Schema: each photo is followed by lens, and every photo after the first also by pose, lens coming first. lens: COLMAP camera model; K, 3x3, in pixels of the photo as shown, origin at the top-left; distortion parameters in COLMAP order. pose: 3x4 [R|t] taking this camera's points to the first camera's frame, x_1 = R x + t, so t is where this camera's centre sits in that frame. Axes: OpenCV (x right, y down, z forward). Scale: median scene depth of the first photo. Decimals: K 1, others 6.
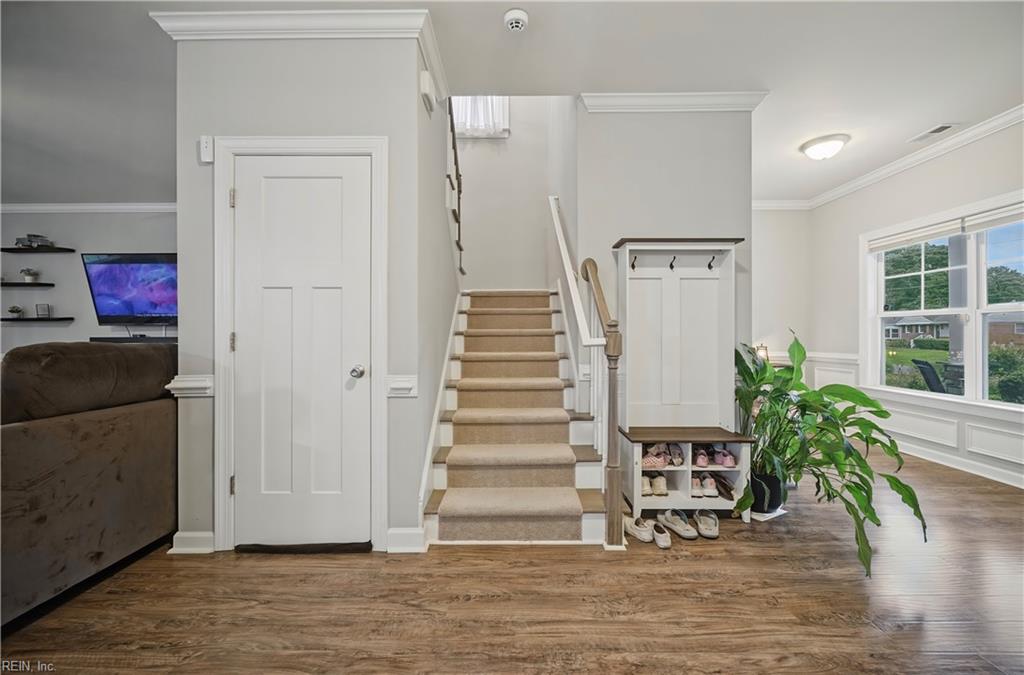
lens RADIAL K [[406.4, 0, 509.2], [0, 406.4, 334.9], [0, 0, 1]] dist [-0.001026, -0.001119]
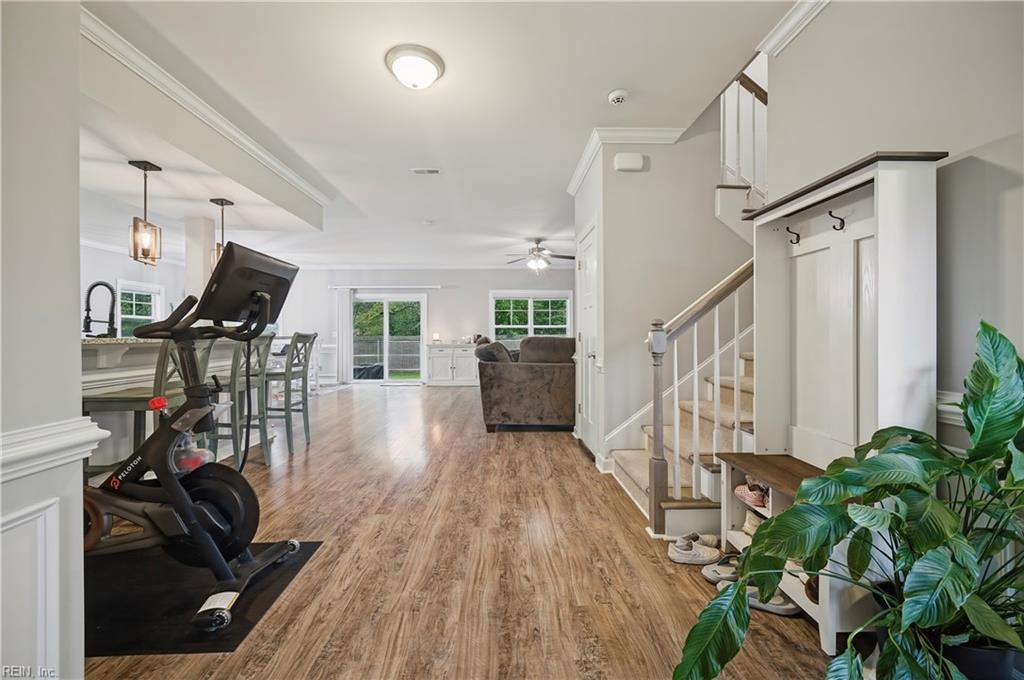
lens RADIAL K [[406.4, 0, 510.4], [0, 406.4, 336.7], [0, 0, 1]] dist [-0.001026, -0.001119]
pose [[0.026313, 0.006299, -0.999634, 1.511544], [0.003816, 0.999972, 0.006402, -0.000979], [0.999646, -0.003983, 0.026289, 0.690116]]
